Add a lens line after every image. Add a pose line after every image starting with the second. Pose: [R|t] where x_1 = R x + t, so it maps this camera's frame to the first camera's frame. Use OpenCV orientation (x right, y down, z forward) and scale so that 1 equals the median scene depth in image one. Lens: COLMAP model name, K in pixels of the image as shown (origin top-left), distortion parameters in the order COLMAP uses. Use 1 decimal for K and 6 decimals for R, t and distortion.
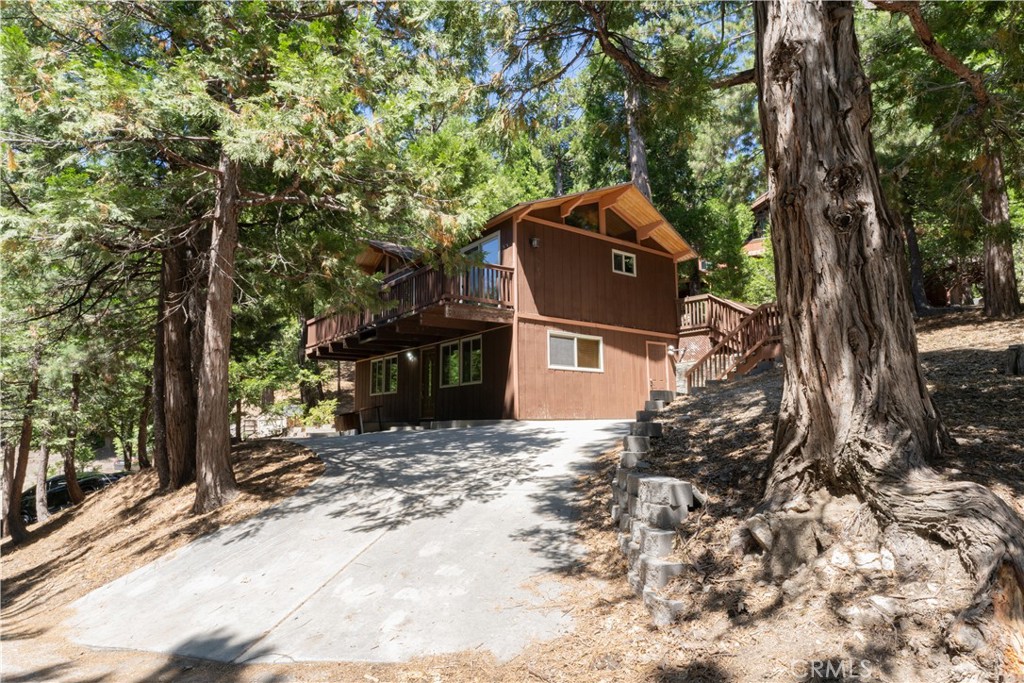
lens RADIAL K [[587.6, 0, 512.0], [0, 587.6, 341.5], [0, 0, 1]] dist [0.000616, 0.000129]
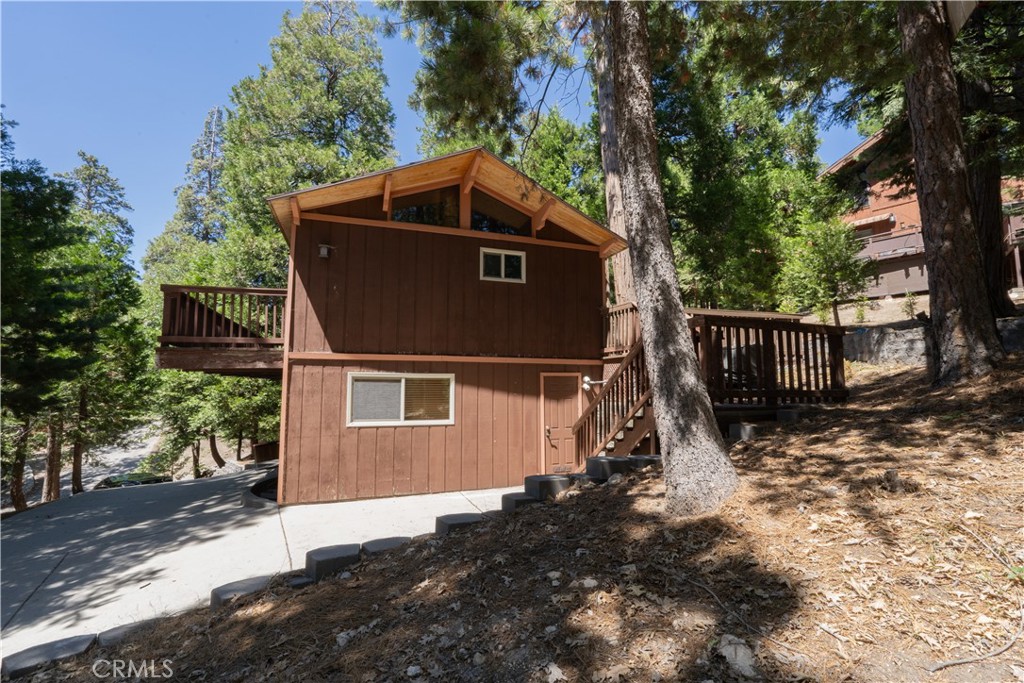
lens RADIAL K [[444.4, 0, 512.0], [0, 444.4, 341.5], [0, 0, 1]] dist [-0.005189, -0.000454]
pose [[0.948751, -0.021740, -0.315275, 0.389316], [0.036716, 0.998458, 0.041640, -0.066784], [0.313884, -0.051082, 0.948086, 0.511069]]
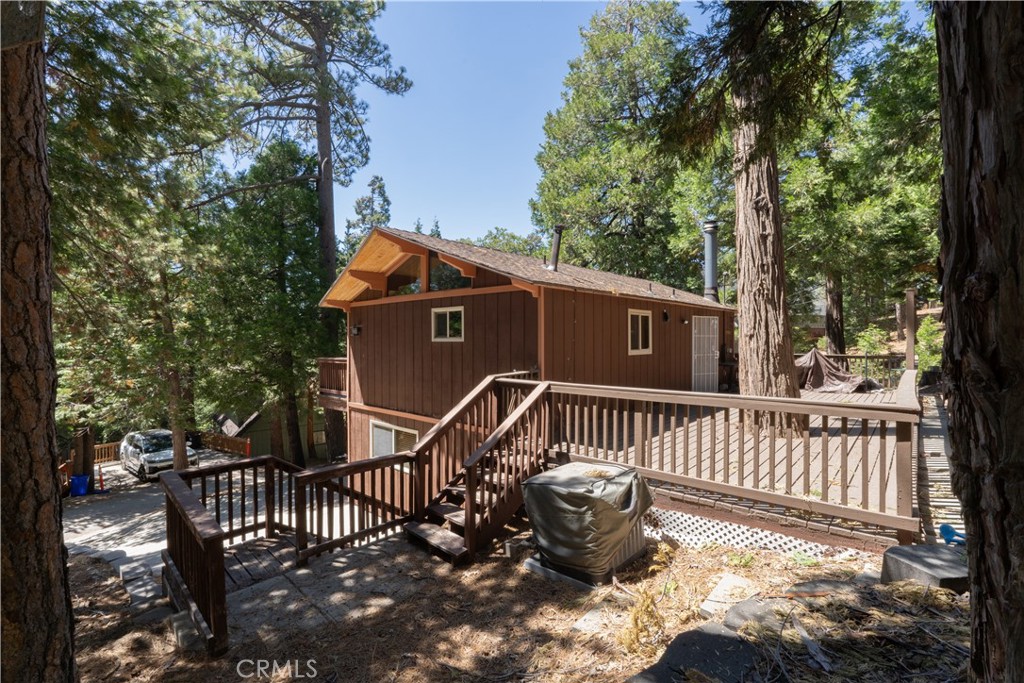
lens RADIAL K [[444.4, 0, 512.0], [0, 444.4, 341.5], [0, 0, 1]] dist [-0.005189, -0.000454]
pose [[0.173789, 0.013137, -0.984695, 0.746651], [0.140888, 0.989294, 0.038064, -0.129634], [0.974653, -0.145347, 0.170077, 1.035715]]
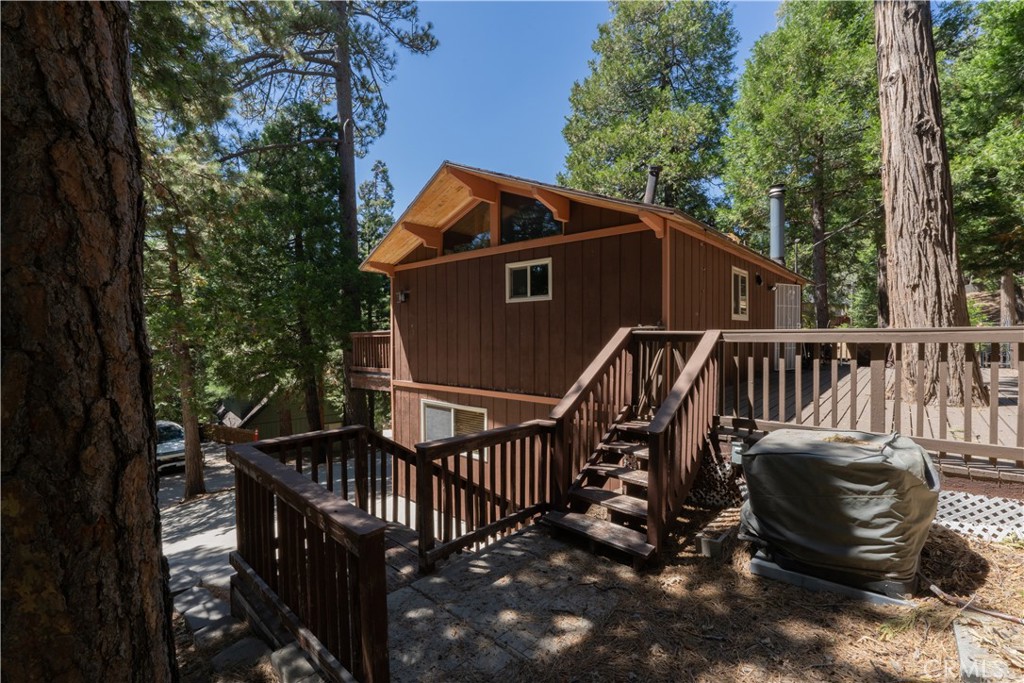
lens RADIAL K [[444.4, 0, 512.0], [0, 444.4, 341.5], [0, 0, 1]] dist [-0.003088, 0.000158]
pose [[0.189724, 0.021965, -0.981592, 0.647594], [0.142058, 0.988616, 0.049580, -0.104397], [0.971506, -0.148850, 0.184444, 0.944242]]
